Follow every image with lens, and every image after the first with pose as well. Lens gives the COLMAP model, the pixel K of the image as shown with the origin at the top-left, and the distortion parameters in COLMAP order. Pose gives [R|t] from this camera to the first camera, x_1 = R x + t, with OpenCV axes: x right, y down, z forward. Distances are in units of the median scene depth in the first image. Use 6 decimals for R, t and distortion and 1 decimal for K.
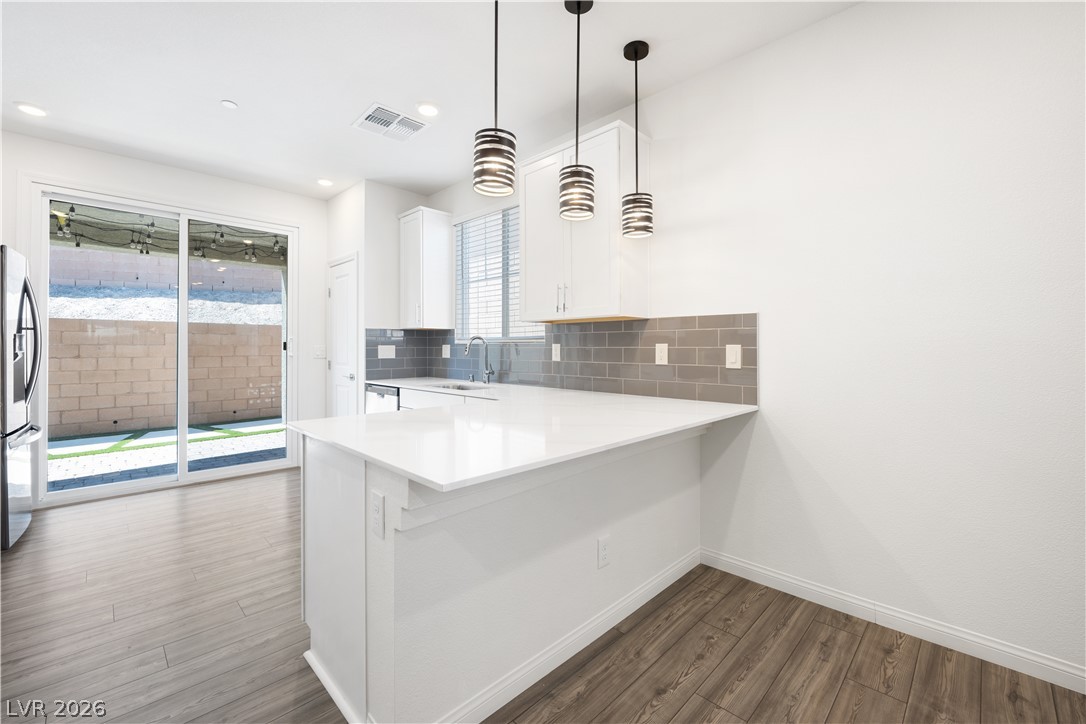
lens RADIAL K [[449.0, 0, 543.5], [0, 449.0, 350.0], [0, 0, 1]] dist [-0.011306, -0.000072]
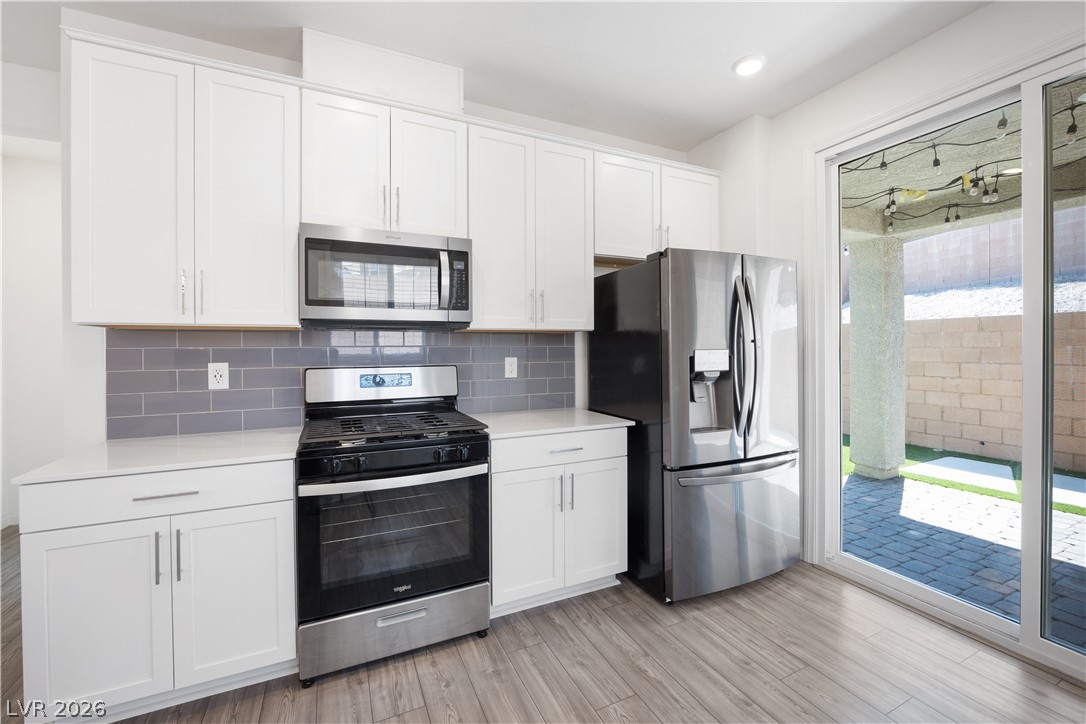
lens RADIAL K [[449.0, 0, 543.5], [0, 449.0, 350.0], [0, 0, 1]] dist [-0.011306, -0.000072]
pose [[-0.334061, 0.007662, -0.942520, -0.192444], [0.004750, 0.999968, 0.006446, -0.028178], [0.942539, -0.002324, -0.334087, 0.645732]]
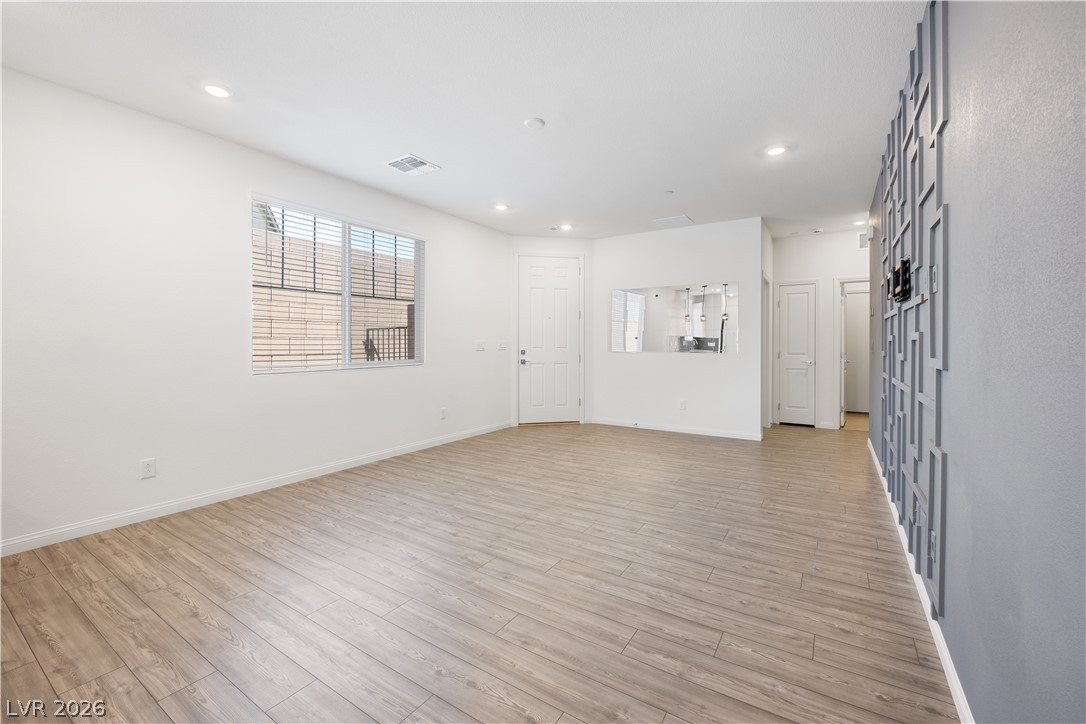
lens RADIAL K [[446.0, 0, 547.1], [0, 446.0, 355.3], [0, 0, 1]] dist [-0.011509, -0.000070]
pose [[-0.209357, -0.025289, 0.977512, -0.374785], [0.002309, 0.999650, 0.026356, -0.000388], [-0.977836, 0.007775, -0.209226, -0.143049]]
